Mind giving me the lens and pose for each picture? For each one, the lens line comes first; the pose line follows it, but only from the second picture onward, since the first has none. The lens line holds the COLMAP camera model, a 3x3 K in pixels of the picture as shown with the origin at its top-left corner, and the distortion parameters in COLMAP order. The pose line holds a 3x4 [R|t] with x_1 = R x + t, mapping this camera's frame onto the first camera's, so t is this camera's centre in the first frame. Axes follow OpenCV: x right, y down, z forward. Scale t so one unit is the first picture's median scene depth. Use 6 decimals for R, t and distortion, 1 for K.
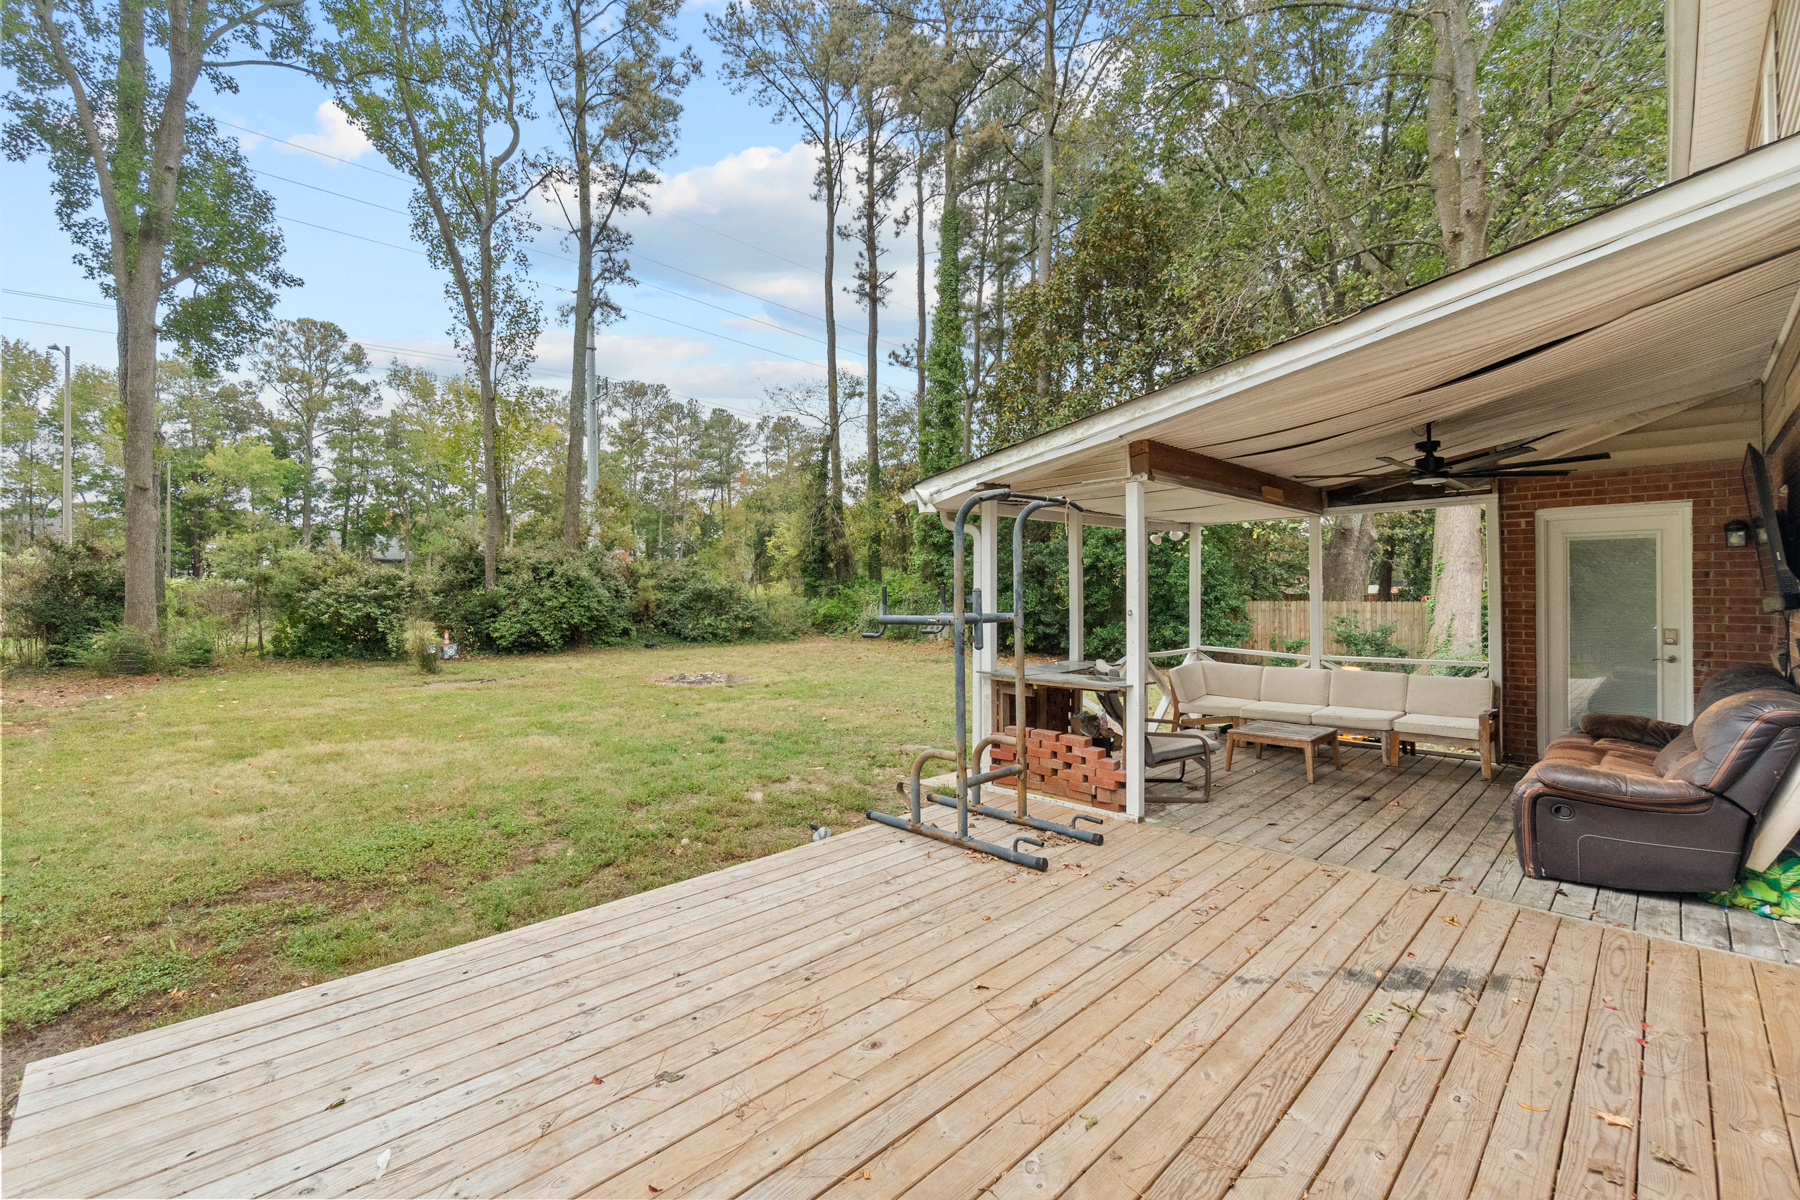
lens RADIAL K [[773.6, 0, 894.8], [0, 773.6, 588.7], [0, 0, 1]] dist [-0.009884, 0.002588]
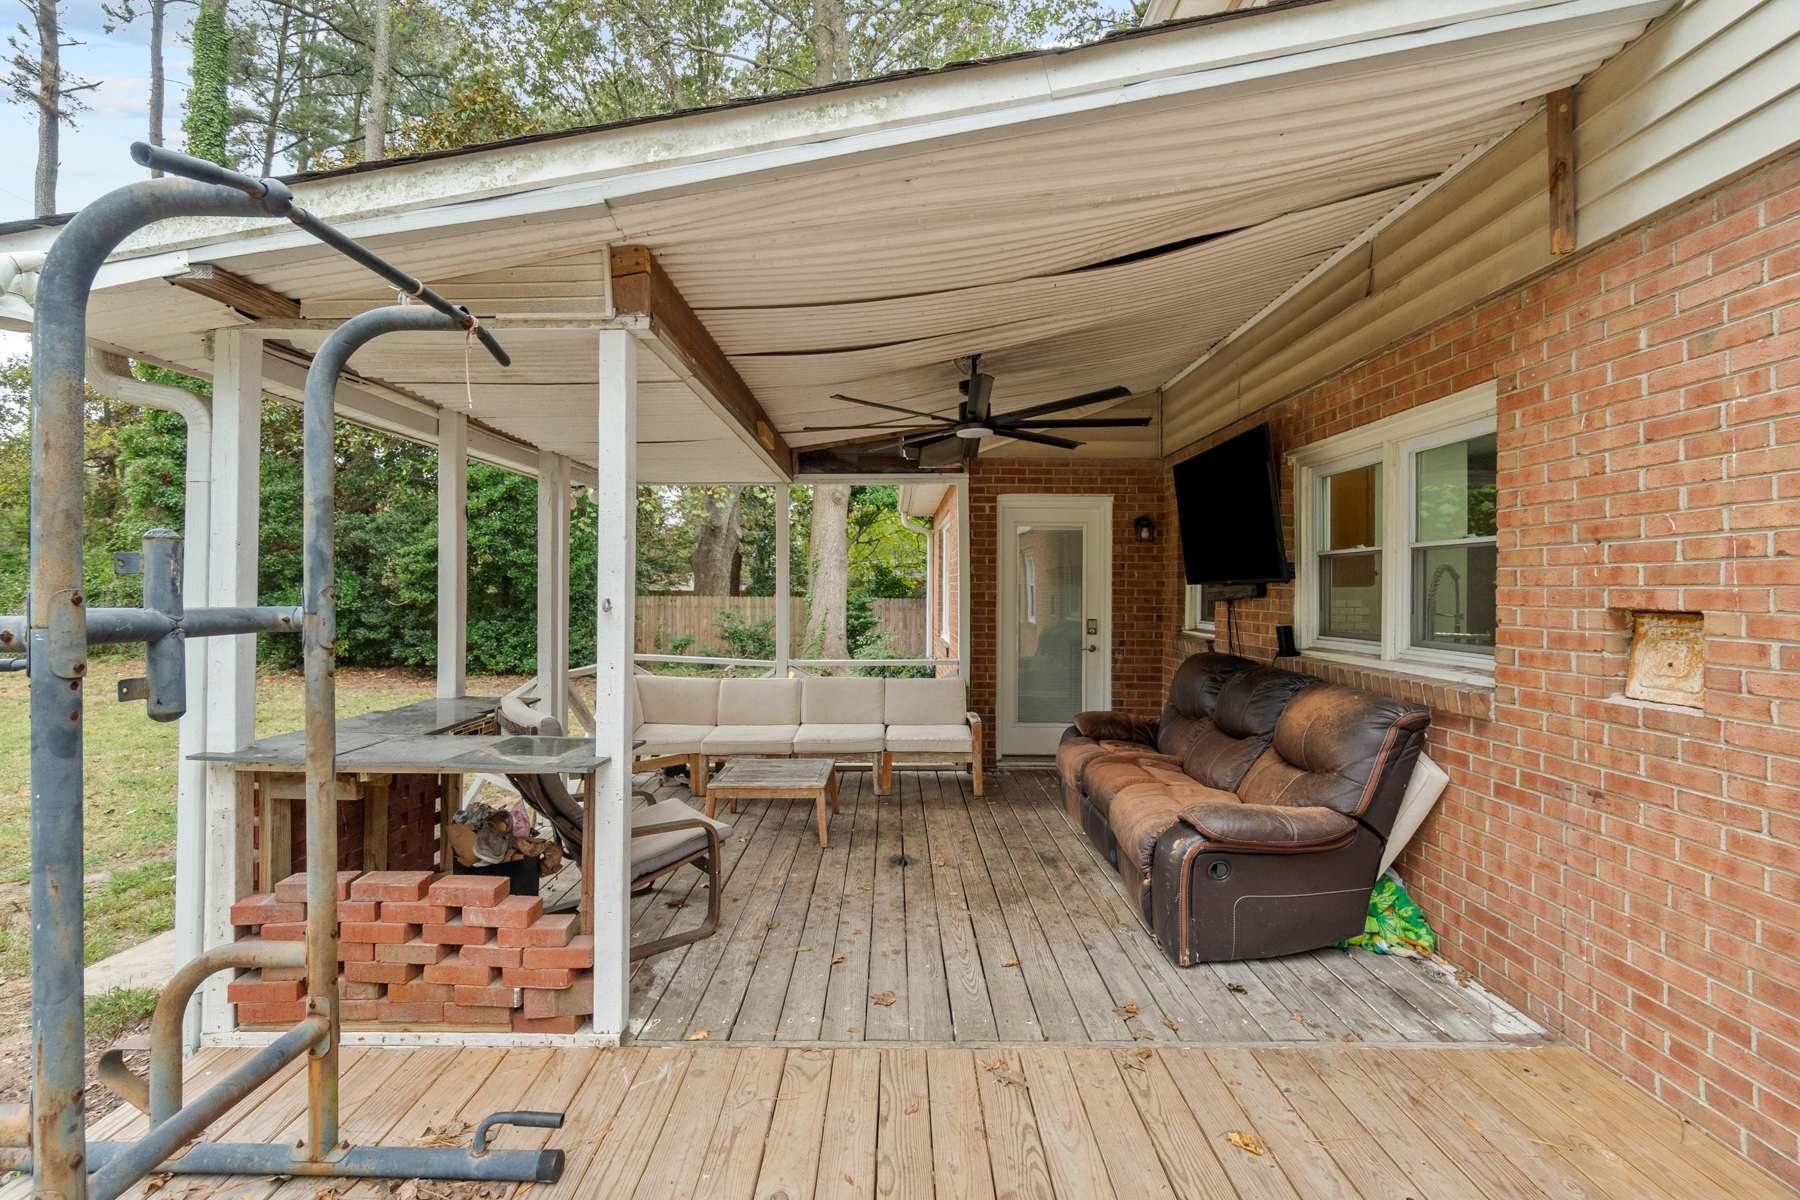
lens RADIAL K [[773.6, 0, 885.7], [0, 773.6, 588.8], [0, 0, 1]] dist [-0.009884, 0.002588]
pose [[0.705394, 0.011147, 0.708727, 0.077746], [-0.013810, 0.999903, -0.001981, 0.017476], [-0.708681, -0.008390, 0.705480, 0.469844]]
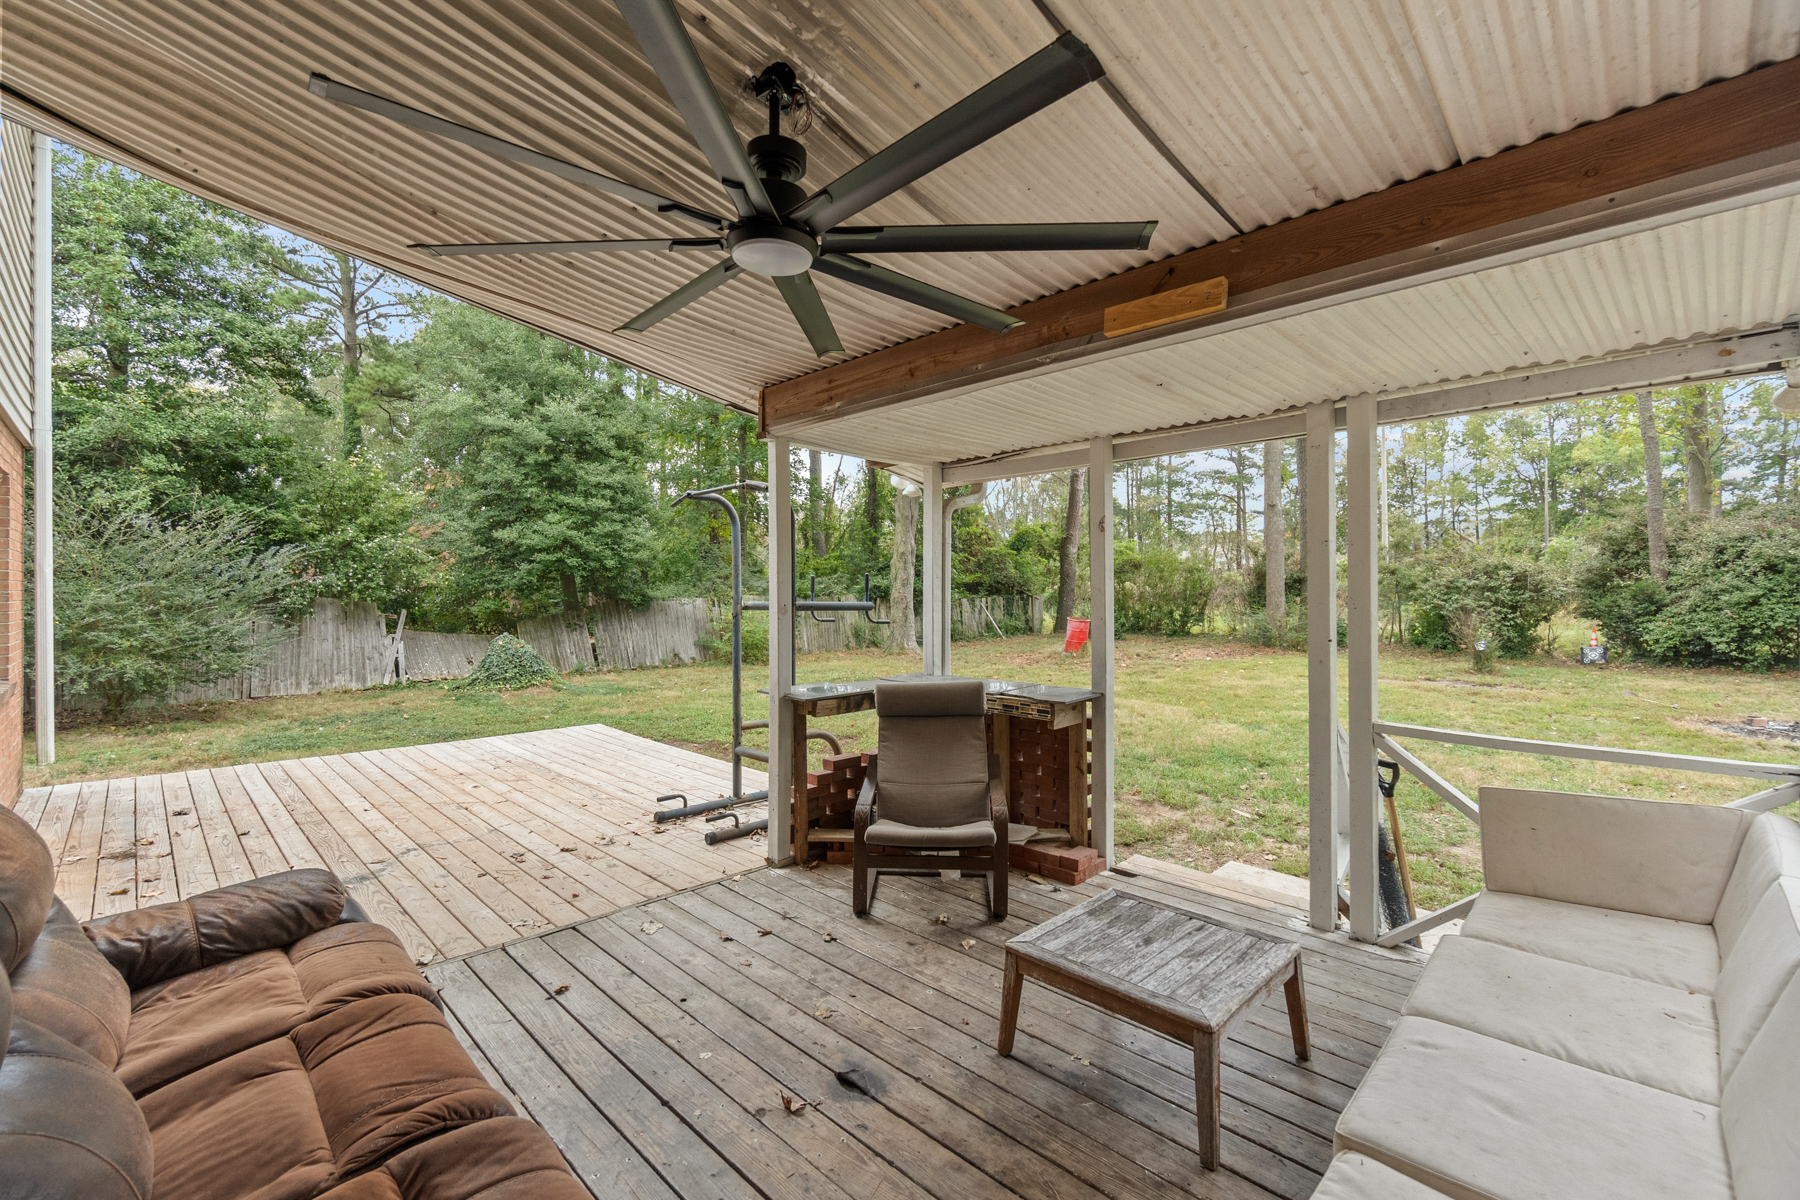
lens RADIAL K [[773.6, 0, 873.5], [0, 773.6, 576.5], [0, 0, 1]] dist [-0.009884, 0.002588]
pose [[-0.016620, -0.016887, -0.999719, 0.952059], [0.010123, 0.999803, -0.017056, 0.017413], [0.999811, -0.010404, -0.016445, 0.957595]]
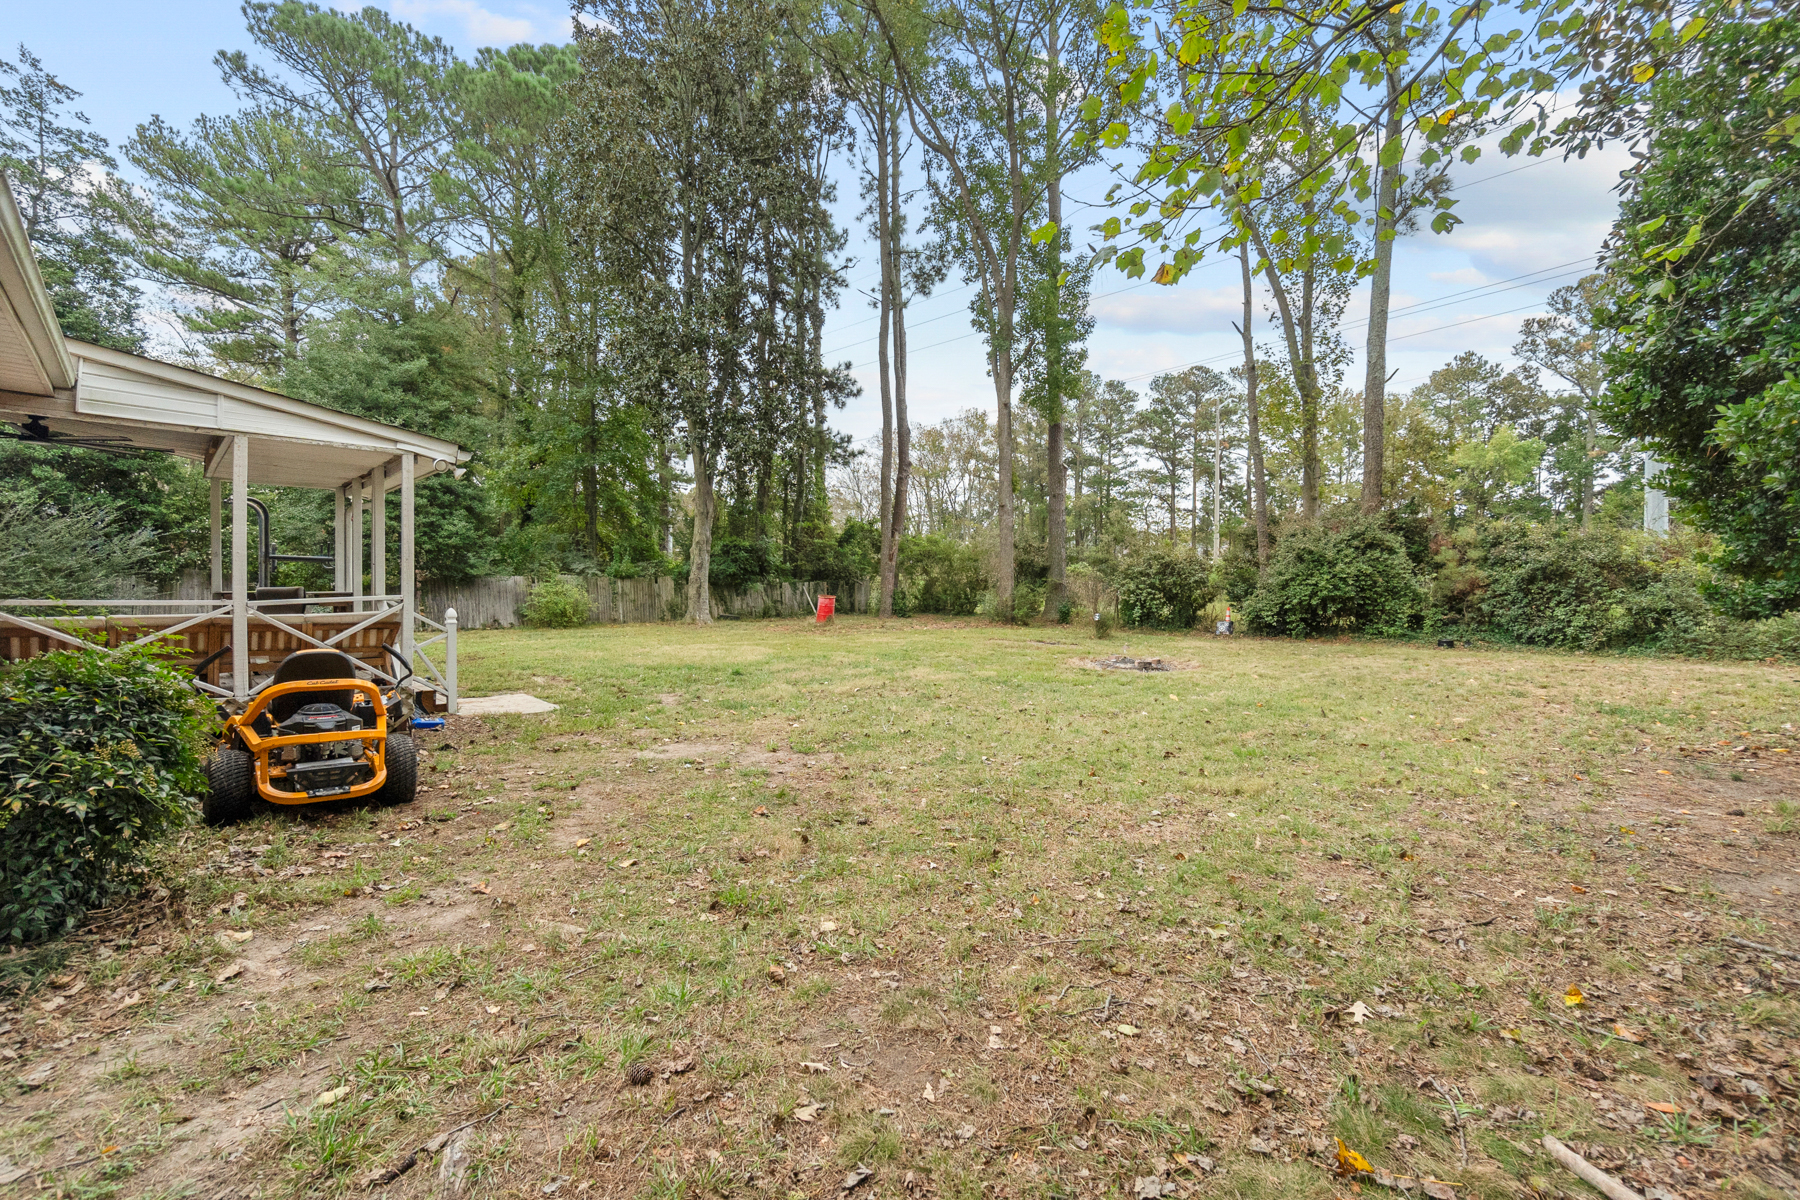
lens RADIAL K [[773.6, 0, 891.9], [0, 773.6, 597.1], [0, 0, 1]] dist [-0.009884, 0.002588]
pose [[-0.026245, 0.016568, -0.999518, 1.713637], [0.000876, 0.999863, 0.016550, 0.086758], [0.999655, -0.000441, -0.026256, 2.193055]]
